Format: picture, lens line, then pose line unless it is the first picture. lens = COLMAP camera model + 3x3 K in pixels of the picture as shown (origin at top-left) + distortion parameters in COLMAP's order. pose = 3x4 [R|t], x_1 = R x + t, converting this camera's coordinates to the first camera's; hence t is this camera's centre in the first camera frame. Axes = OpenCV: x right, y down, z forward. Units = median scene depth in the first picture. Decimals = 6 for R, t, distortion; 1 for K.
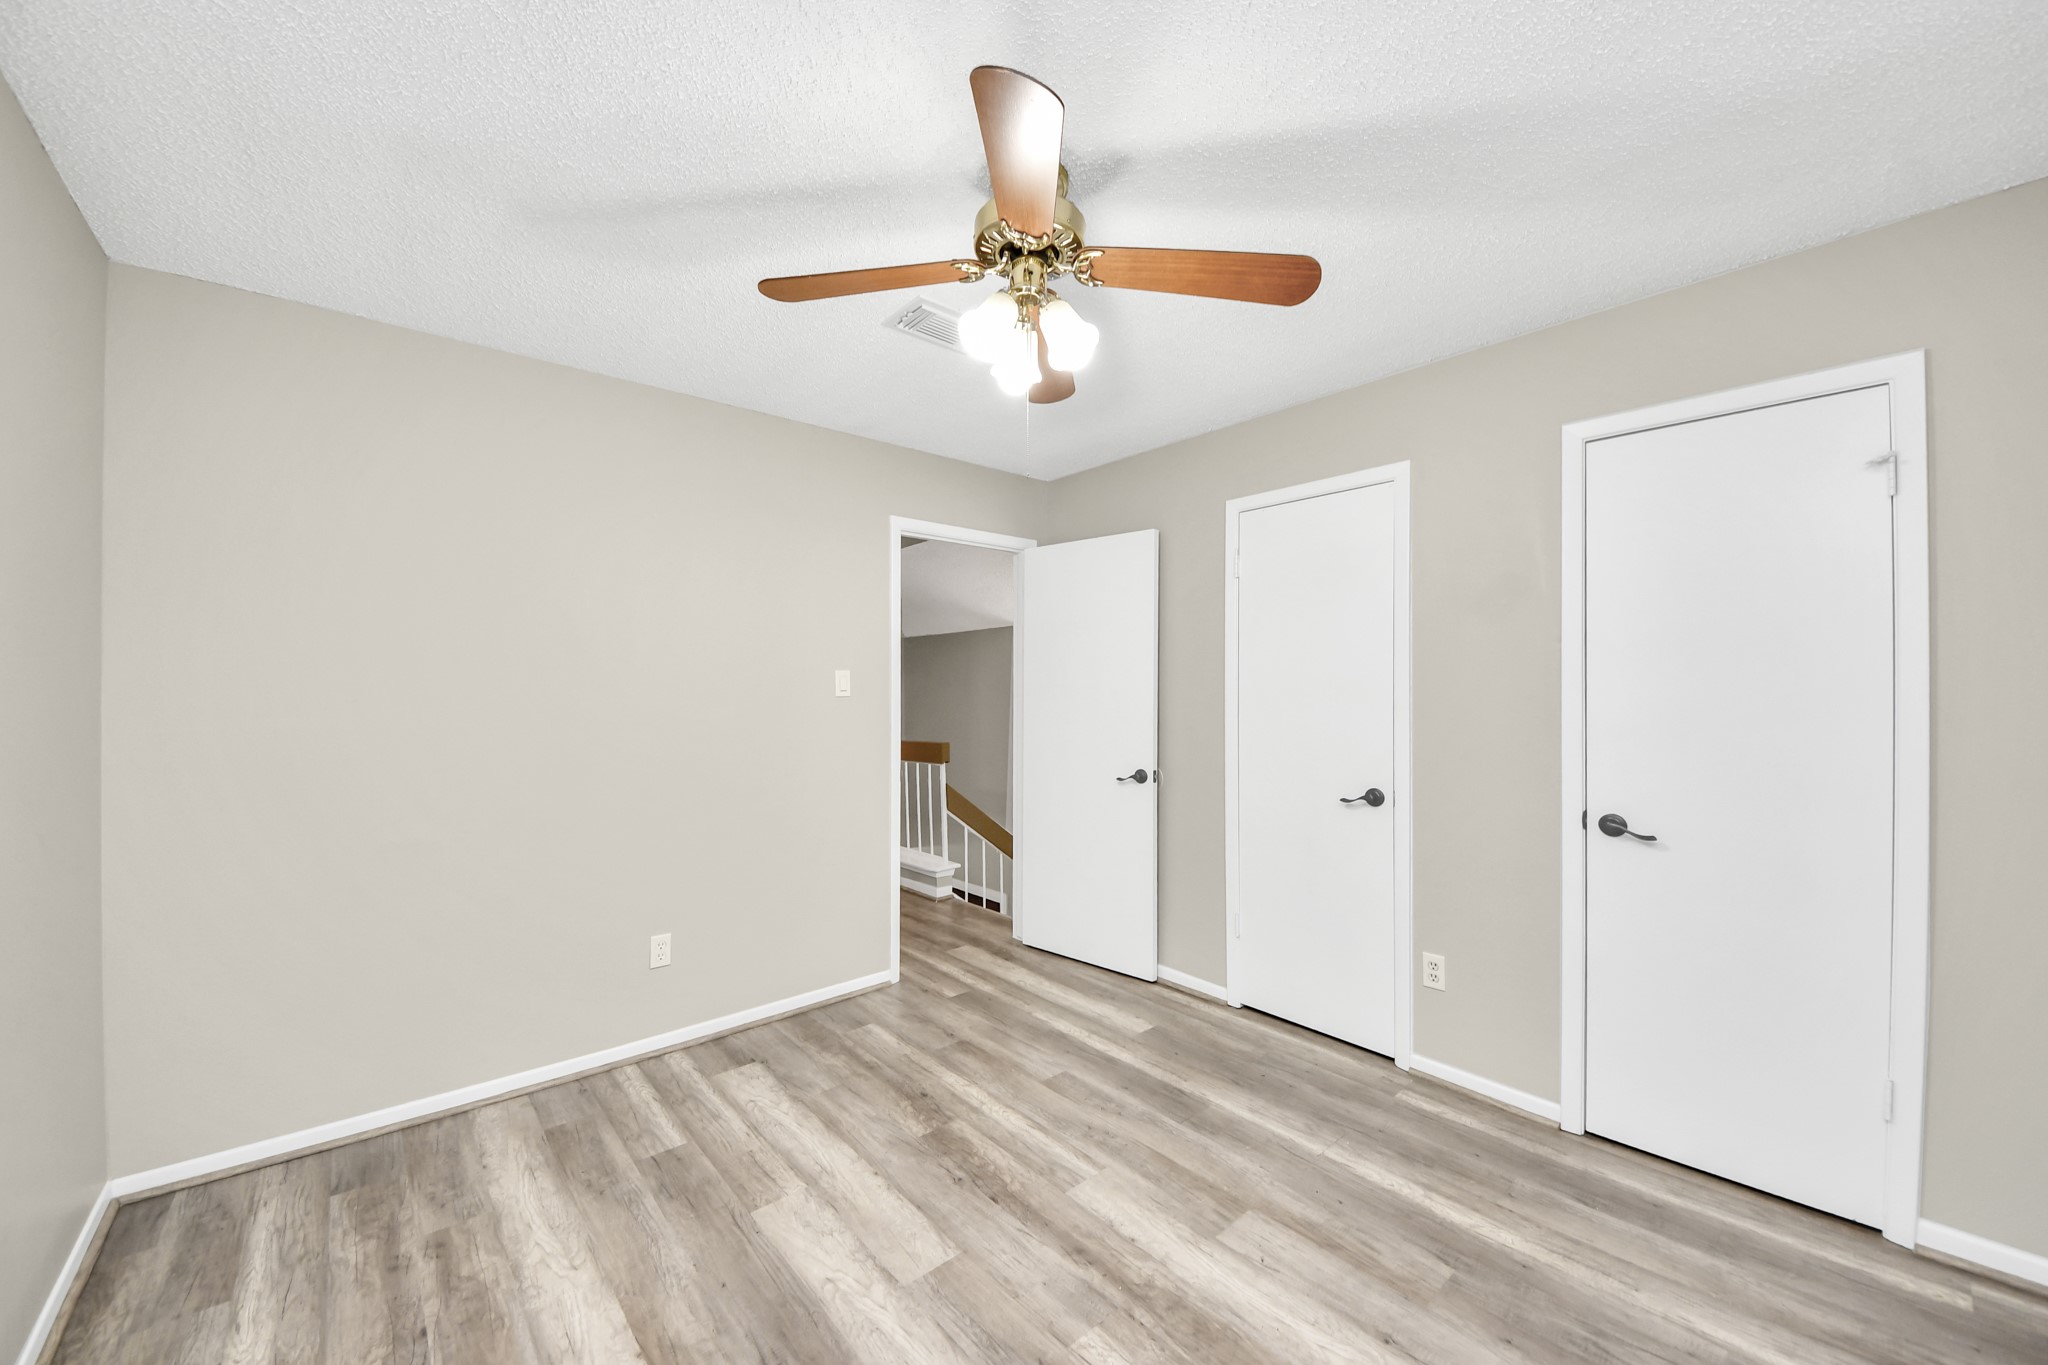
lens RADIAL K [[770.0, 0, 1020.8], [0, 770.0, 689.9], [0, 0, 1]] dist [-0.003880, -0.000268]
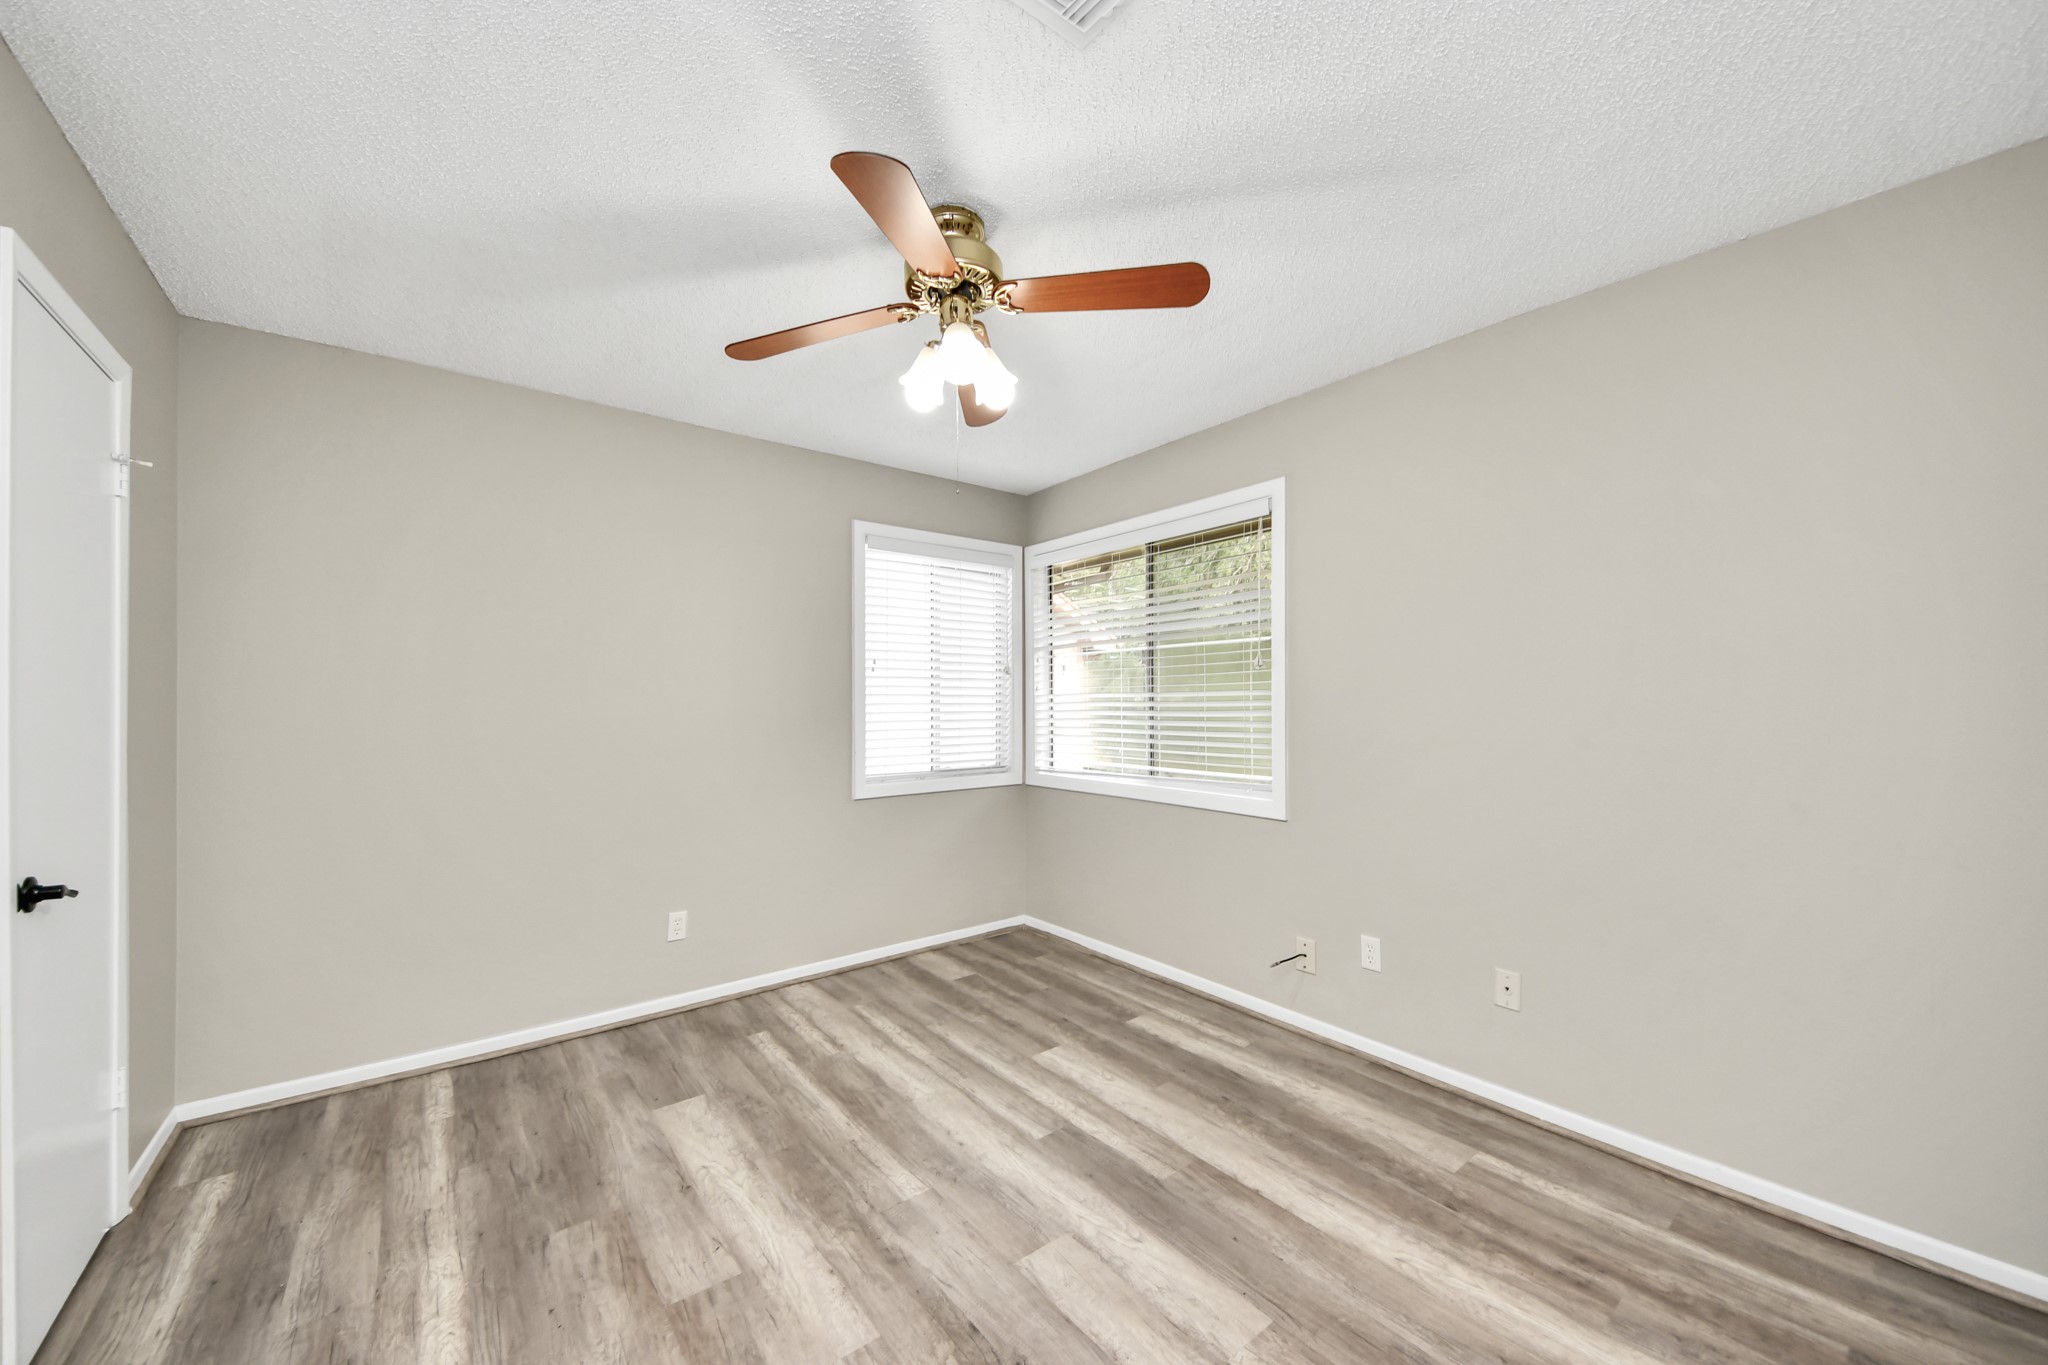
lens RADIAL K [[770.0, 0, 1025.7], [0, 770.0, 696.3], [0, 0, 1]] dist [-0.003880, -0.000268]
pose [[-0.998741, 0.005019, 0.049908, -0.143308], [0.004286, 0.999881, -0.014799, 0.030875], [-0.049976, -0.014567, -0.998644, 1.972365]]
